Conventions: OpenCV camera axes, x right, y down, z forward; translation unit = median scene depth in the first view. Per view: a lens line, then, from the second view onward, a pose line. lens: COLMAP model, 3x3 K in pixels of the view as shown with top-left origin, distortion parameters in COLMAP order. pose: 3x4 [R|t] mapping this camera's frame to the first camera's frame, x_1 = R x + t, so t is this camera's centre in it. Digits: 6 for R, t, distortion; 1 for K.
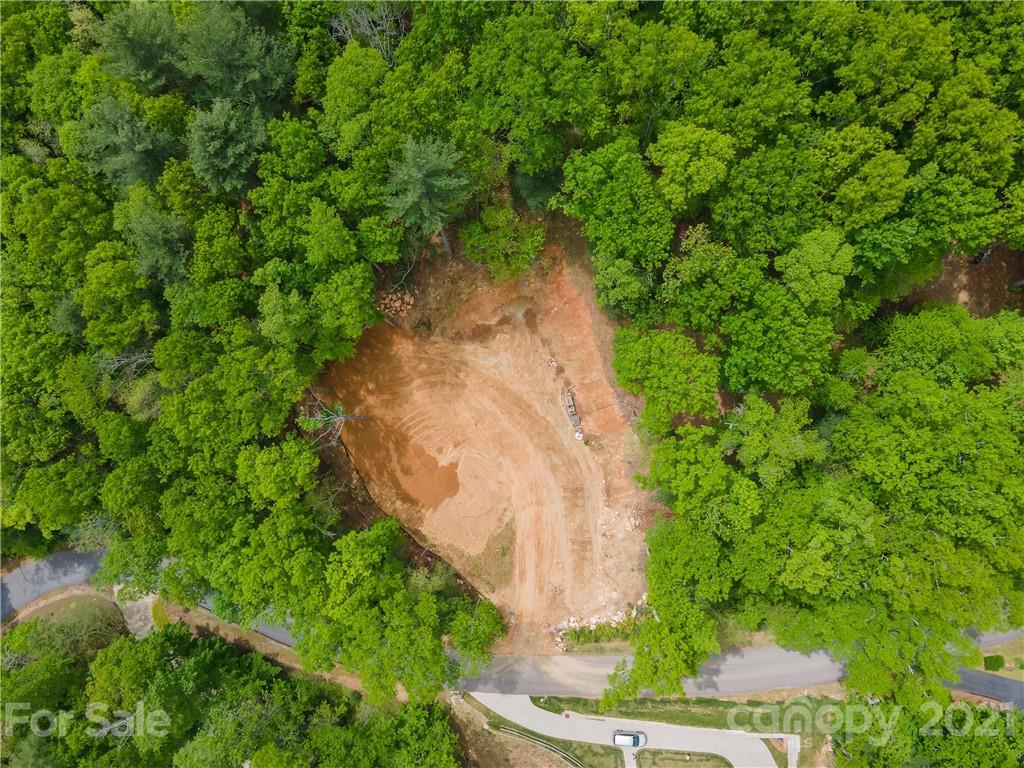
lens RADIAL K [[755.9, 0, 512.0], [0, 755.9, 384.0], [0, 0, 1]] dist [-0.000824, -0.000447]
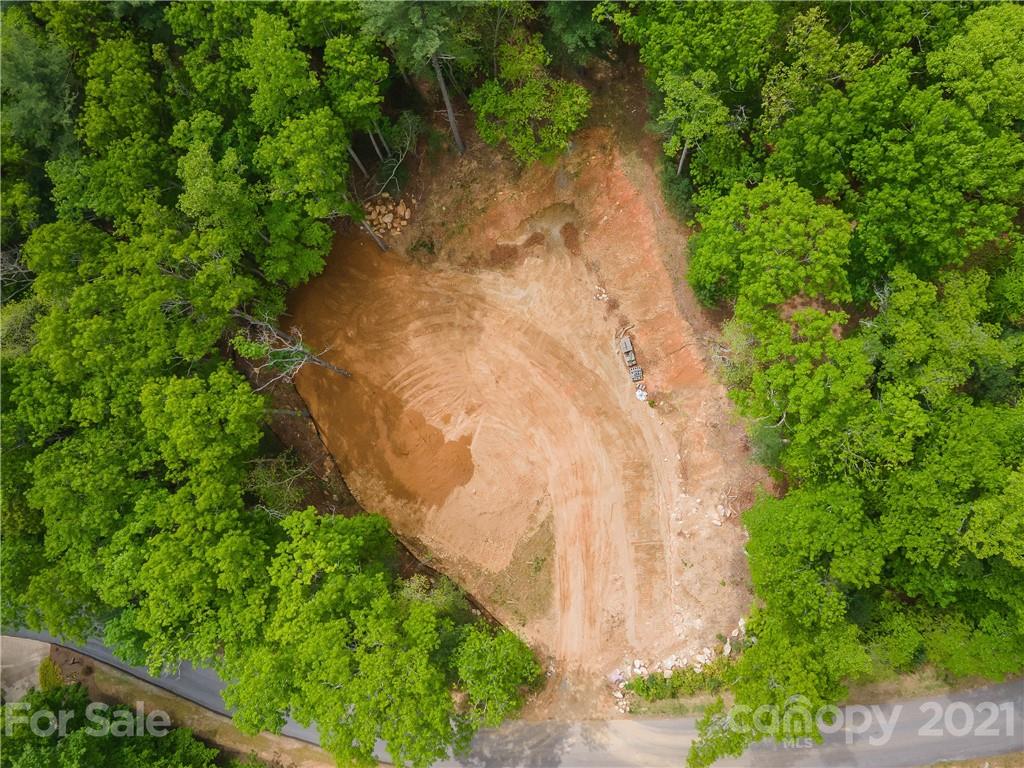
lens RADIAL K [[880.1, 0, 554.3], [0, 880.1, 383.9], [0, 0, 1]] dist [0.008738, 0.017720]
pose [[0.999907, -0.013353, 0.002731, 0.004438], [0.013572, 0.993932, -0.109159, 0.149352], [-0.001257, 0.109186, 0.994021, 0.175321]]
